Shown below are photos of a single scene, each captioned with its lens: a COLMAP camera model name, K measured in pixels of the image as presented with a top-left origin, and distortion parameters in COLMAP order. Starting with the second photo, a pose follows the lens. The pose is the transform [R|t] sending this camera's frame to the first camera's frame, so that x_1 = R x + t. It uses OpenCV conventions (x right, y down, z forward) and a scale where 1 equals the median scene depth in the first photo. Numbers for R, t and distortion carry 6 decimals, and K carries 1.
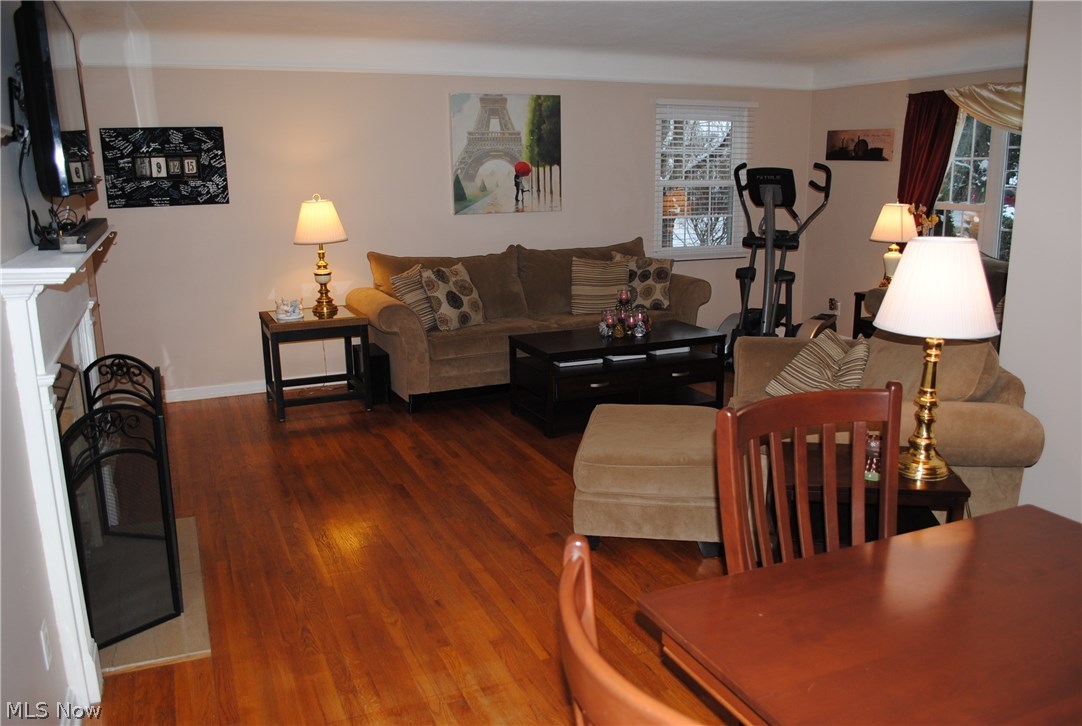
lens RADIAL K [[857.6, 0, 539.8], [0, 857.6, 365.7], [0, 0, 1]] dist [-0.081752, 0.008741]
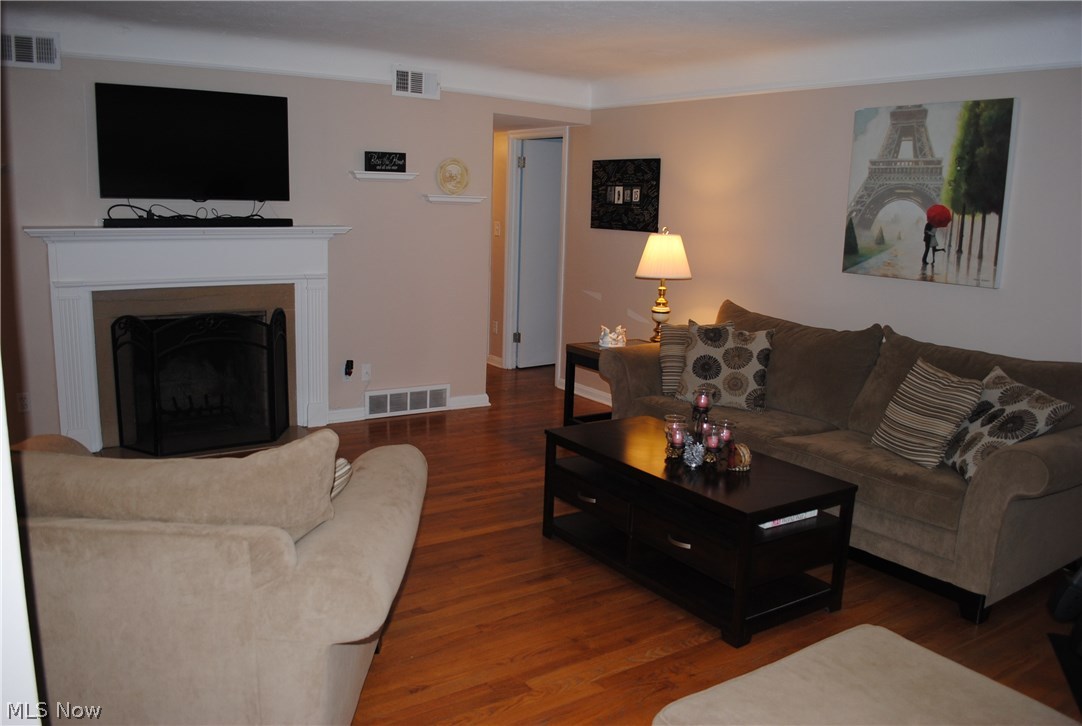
lens RADIAL K [[857.6, 0, 541.0], [0, 857.6, 360.0], [0, 0, 1]] dist [-0.081752, 0.008741]
pose [[0.174532, 0.195818, -0.964984, 0.578825], [-0.256018, 0.955344, 0.147557, -0.145679], [0.950786, 0.221300, 0.216871, 0.610941]]
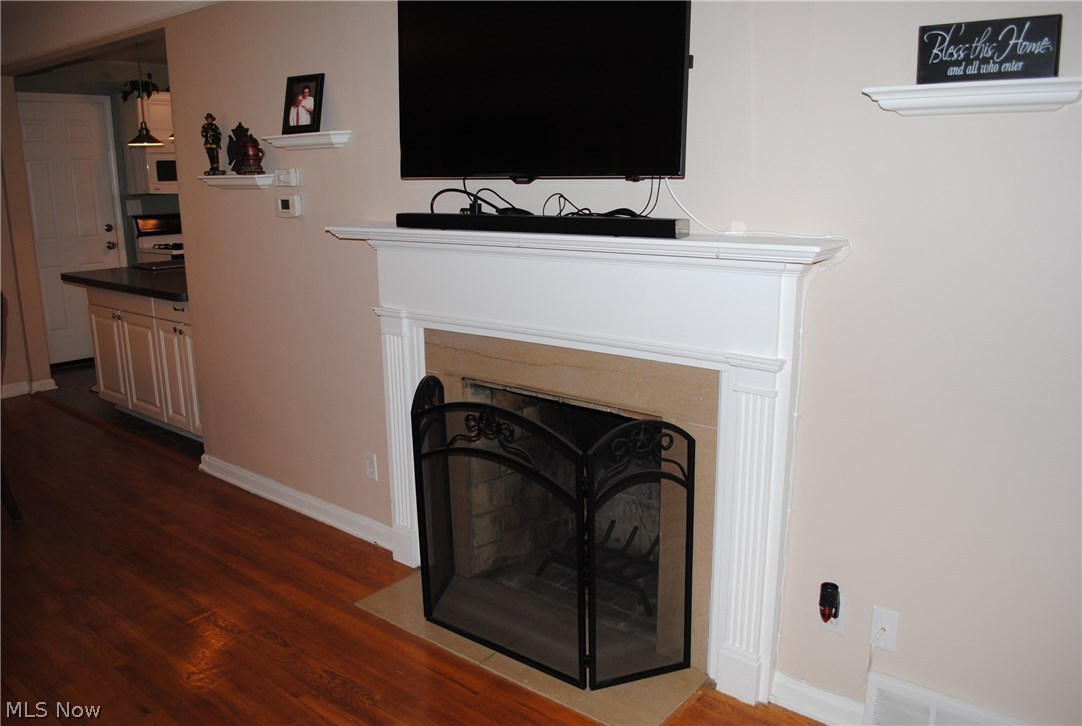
lens RADIAL K [[857.6, 0, 541.7], [0, 857.6, 370.2], [0, 0, 1]] dist [-0.081752, 0.008741]
pose [[-0.895551, 0.120082, -0.428448, -0.091441], [-0.080435, 0.903344, 0.421308, -0.179544], [0.437628, 0.411765, -0.799332, 0.808537]]
